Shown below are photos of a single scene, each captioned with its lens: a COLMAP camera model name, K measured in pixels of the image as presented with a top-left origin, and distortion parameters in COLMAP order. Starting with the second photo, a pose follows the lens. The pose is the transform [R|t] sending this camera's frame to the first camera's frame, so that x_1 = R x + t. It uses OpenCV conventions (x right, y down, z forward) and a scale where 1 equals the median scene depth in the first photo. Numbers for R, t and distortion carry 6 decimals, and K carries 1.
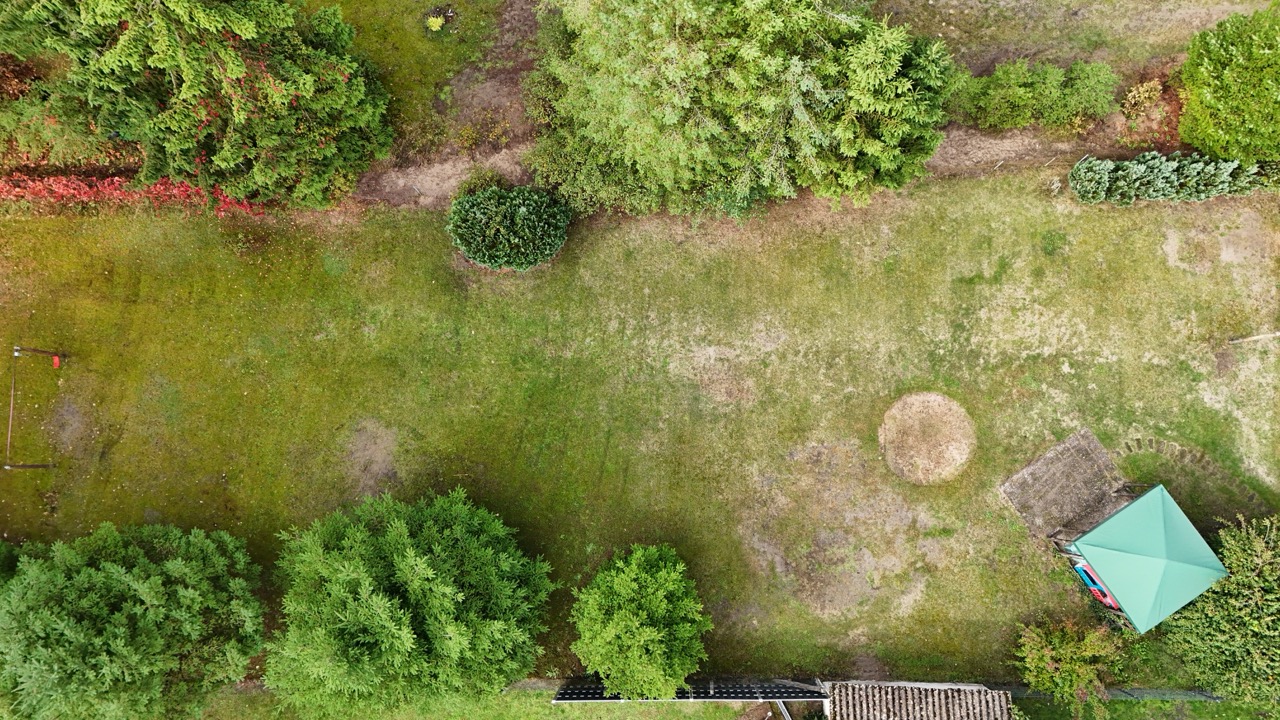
lens RADIAL K [[940.5, 0, 640.0], [0, 940.5, 360.0], [0, 0, 1]] dist [0.099807, -0.127618]
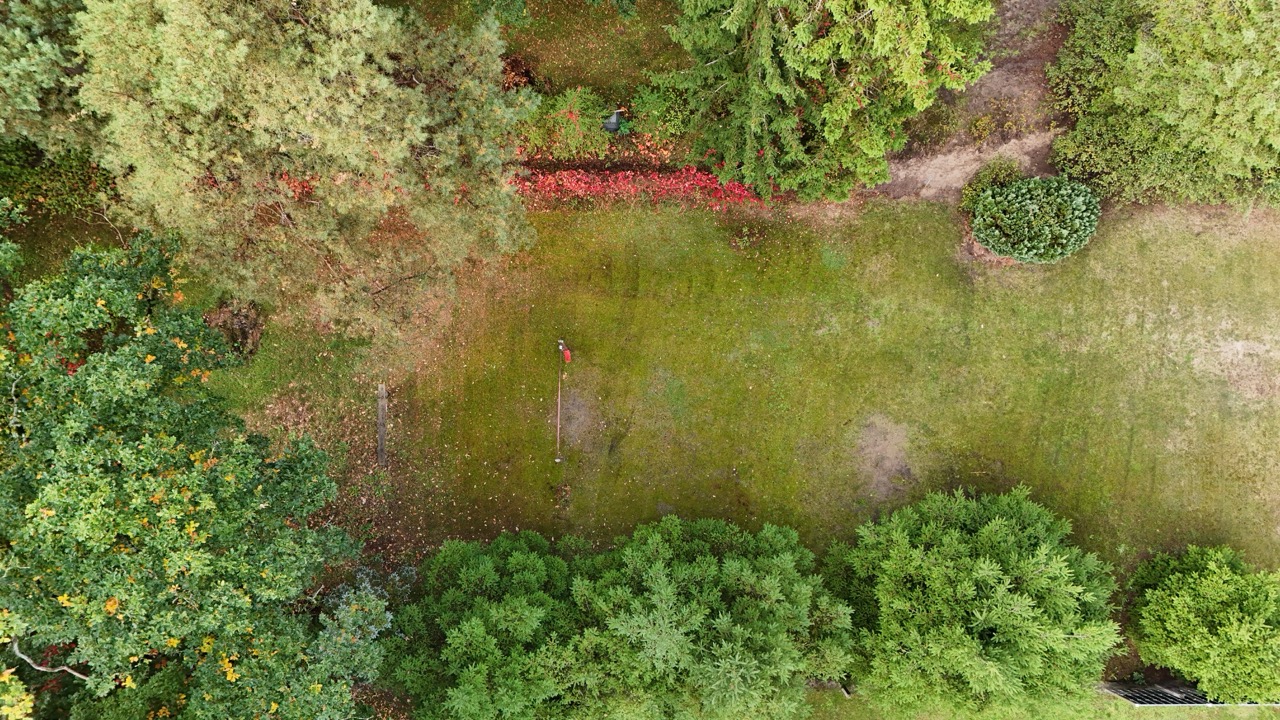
lens RADIAL K [[940.5, 0, 640.0], [0, 940.5, 360.0], [0, 0, 1]] dist [0.099807, -0.127618]
pose [[0.999963, 0.002738, -0.008207, -0.521976], [-0.002818, 0.999948, -0.009801, 0.015996], [0.008180, 0.009824, 0.999918, 0.014626]]
